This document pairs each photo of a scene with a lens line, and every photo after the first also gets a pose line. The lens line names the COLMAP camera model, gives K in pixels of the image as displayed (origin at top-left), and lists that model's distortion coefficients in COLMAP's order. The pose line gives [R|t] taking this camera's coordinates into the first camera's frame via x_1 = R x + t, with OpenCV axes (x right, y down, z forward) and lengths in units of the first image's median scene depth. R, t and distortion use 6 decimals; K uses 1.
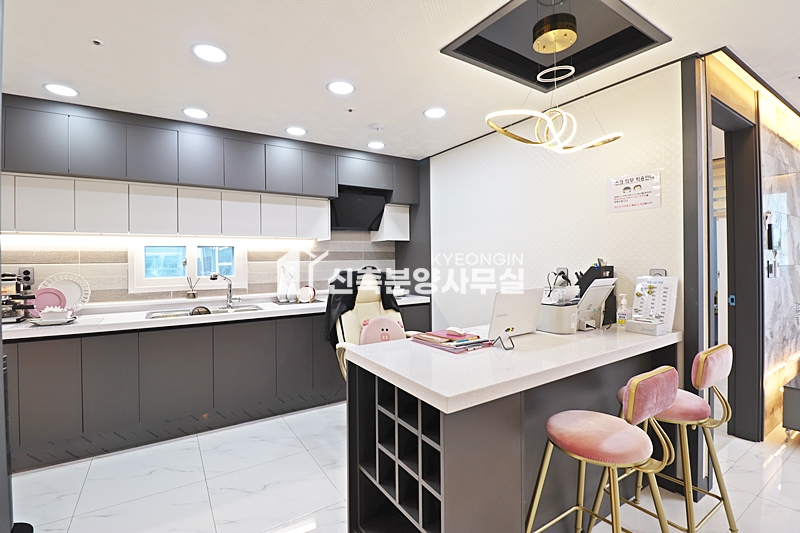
lens RADIAL K [[368.9, 0, 399.9], [0, 368.9, 261.4], [0, 0, 1]] dist [-0.018703, -0.001578]
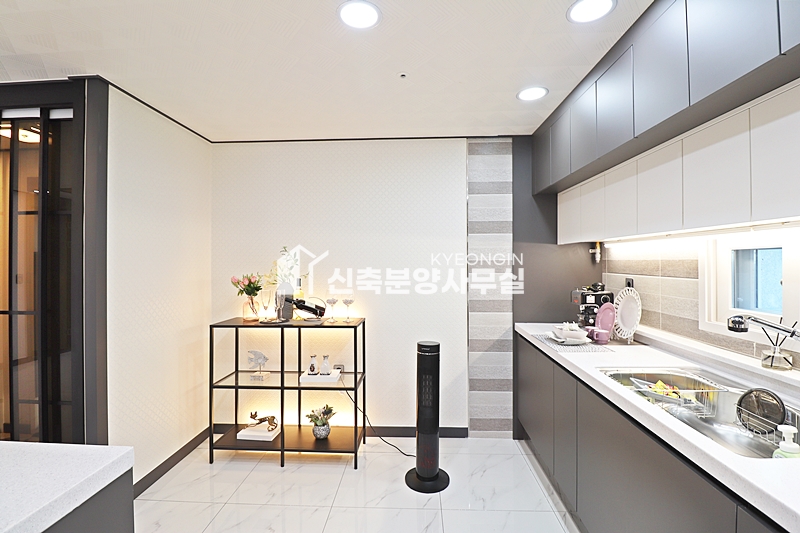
lens RADIAL K [[368.9, 0, 399.4], [0, 368.9, 260.3], [0, 0, 1]] dist [-0.018703, -0.001578]
pose [[-0.581258, 0.007733, -0.813682, 0.039158], [0.003179, 0.999969, 0.007233, -0.033948], [0.813713, 0.001618, -0.581265, 0.976668]]
